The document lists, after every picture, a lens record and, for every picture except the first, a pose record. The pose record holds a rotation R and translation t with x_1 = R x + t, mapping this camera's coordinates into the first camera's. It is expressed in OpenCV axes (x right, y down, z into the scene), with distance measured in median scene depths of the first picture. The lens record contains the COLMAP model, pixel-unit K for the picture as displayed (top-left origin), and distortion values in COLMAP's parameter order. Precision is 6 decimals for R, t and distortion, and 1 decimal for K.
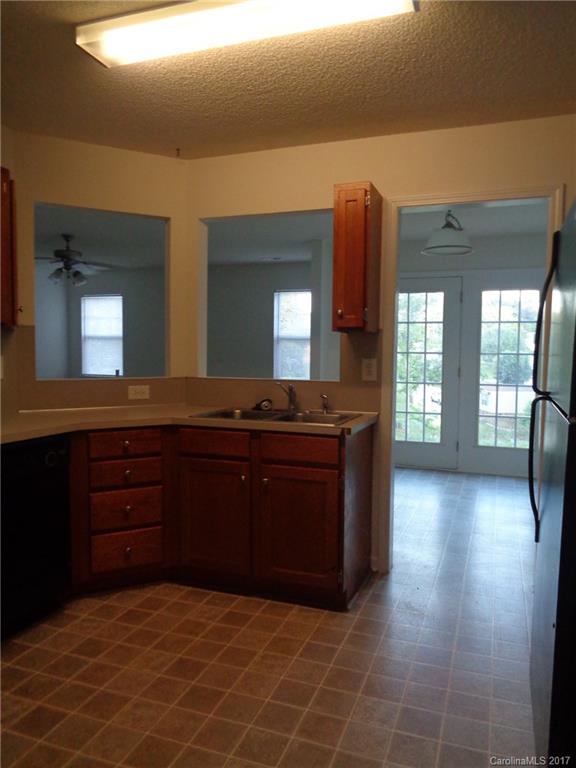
lens RADIAL K [[578.7, 0, 292.1], [0, 578.7, 382.3], [0, 0, 1]] dist [0.008067, -0.001659]
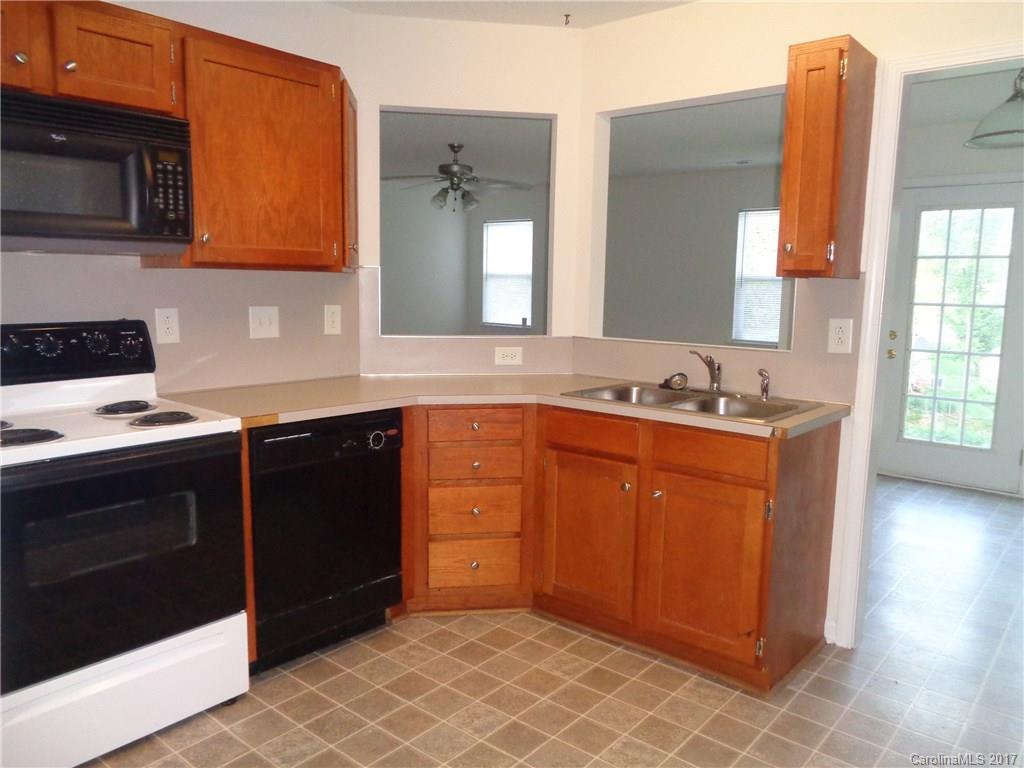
lens RADIAL K [[769.0, 0, 517.2], [0, 769.0, 382.5], [0, 0, 1]] dist [0.010821, -0.000994]
pose [[0.940311, 0.053409, -0.336100, 0.100803], [-0.031028, 0.996950, 0.071616, -0.024217], [0.338899, -0.056913, 0.939100, 0.083700]]
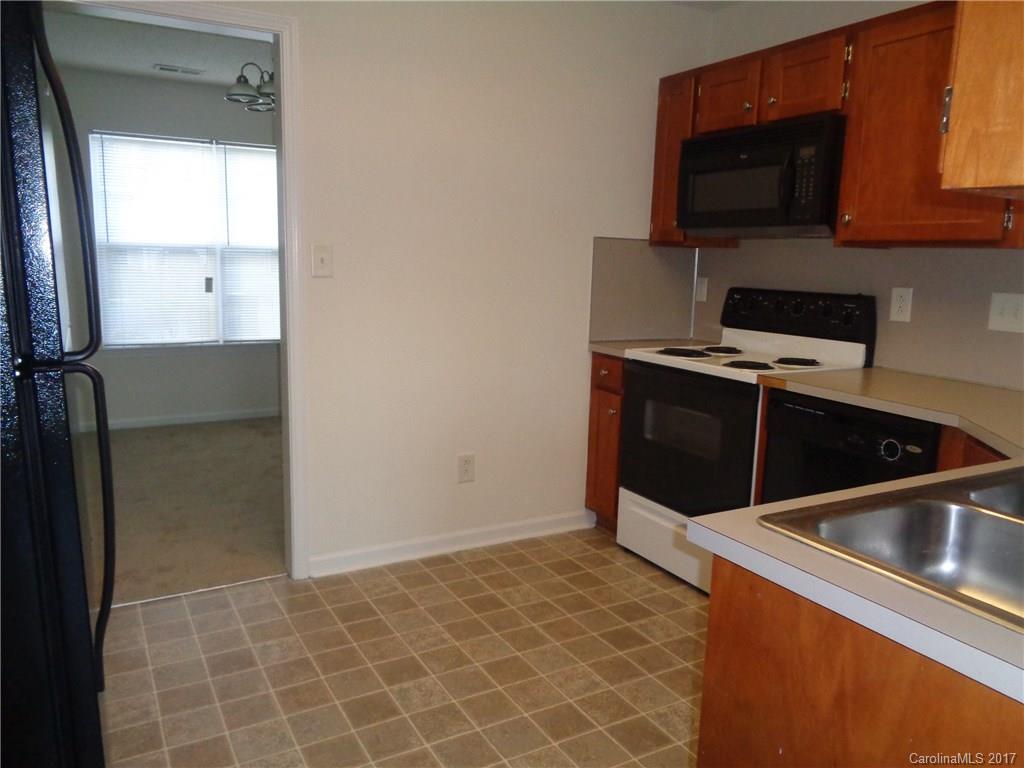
lens RADIAL K [[770.2, 0, 512.0], [0, 770.2, 384.0], [0, 0, 1]] dist [-0.004321, -0.001622]
pose [[-0.647739, 0.102627, -0.754918, 0.617594], [-0.078437, 0.976637, 0.200069, -0.093595], [0.757814, 0.188806, -0.624556, 1.566482]]
